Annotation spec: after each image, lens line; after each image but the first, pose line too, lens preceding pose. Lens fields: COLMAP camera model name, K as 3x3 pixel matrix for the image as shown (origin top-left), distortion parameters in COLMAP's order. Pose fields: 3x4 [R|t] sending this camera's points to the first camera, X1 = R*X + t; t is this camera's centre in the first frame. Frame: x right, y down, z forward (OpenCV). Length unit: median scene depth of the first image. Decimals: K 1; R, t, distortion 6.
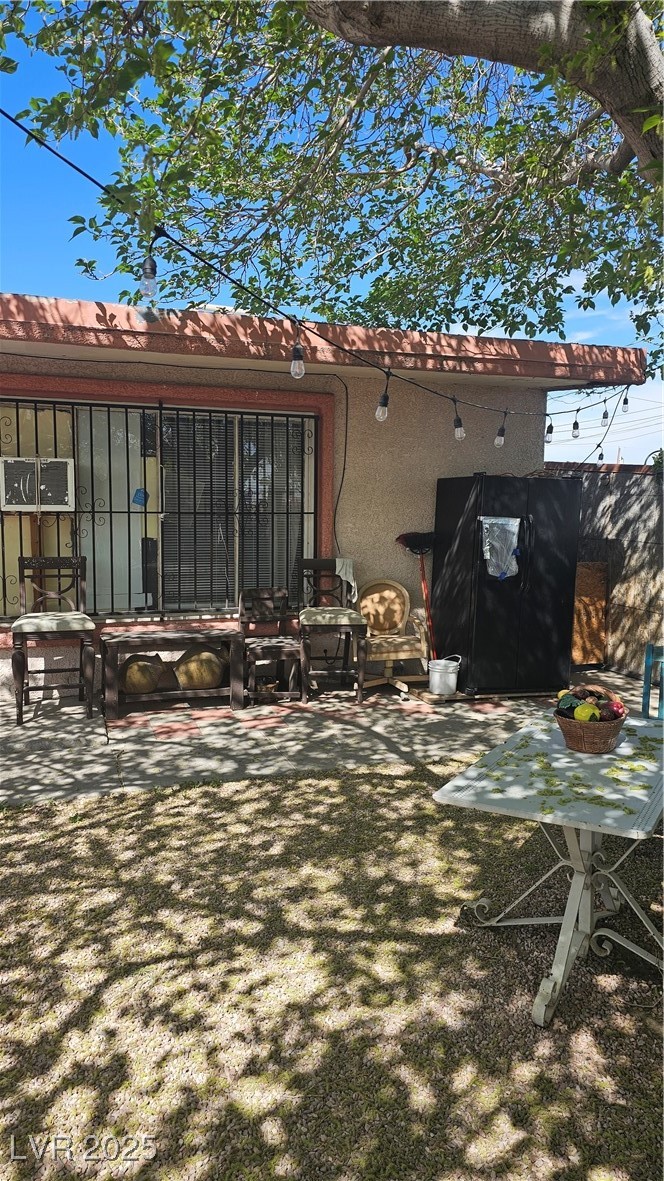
lens RADIAL K [[777.8, 0, 329.1], [0, 777.8, 571.9], [0, 0, 1]] dist [0.055679, -0.053593]
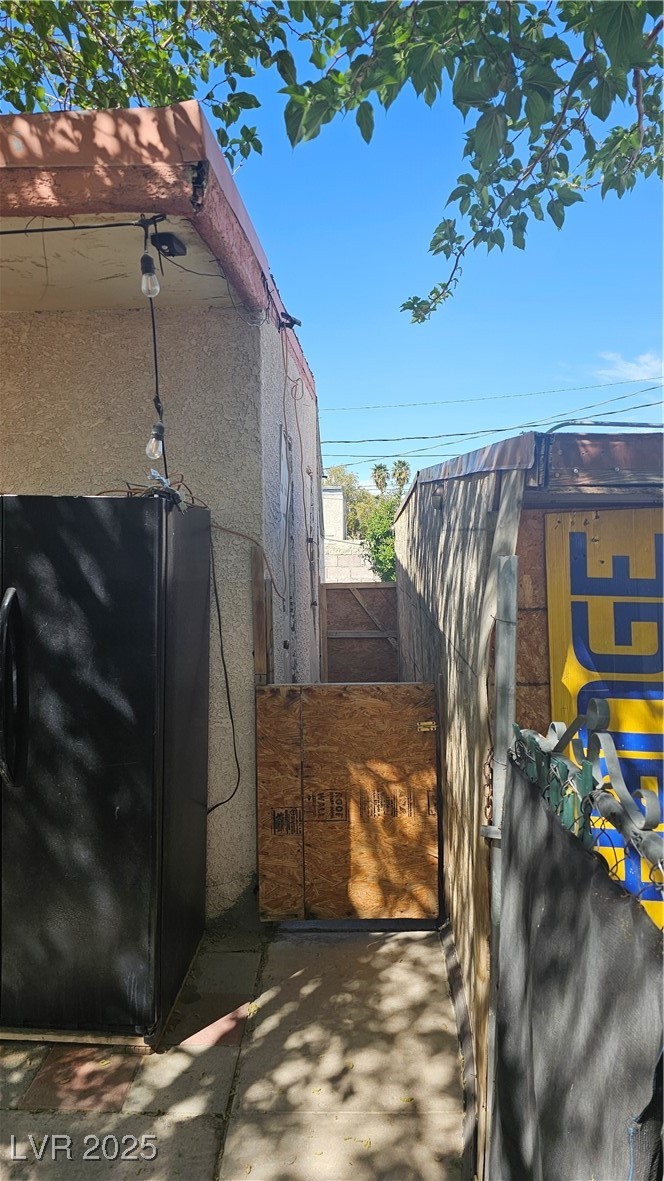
lens RADIAL K [[777.8, 0, 329.1], [0, 777.8, 571.9], [0, 0, 1]] dist [0.055679, -0.053593]
pose [[0.928143, -0.010207, -0.372084, 0.465126], [-0.011181, 0.998408, -0.055279, -0.050906], [0.372056, 0.055467, 0.926551, 0.573811]]
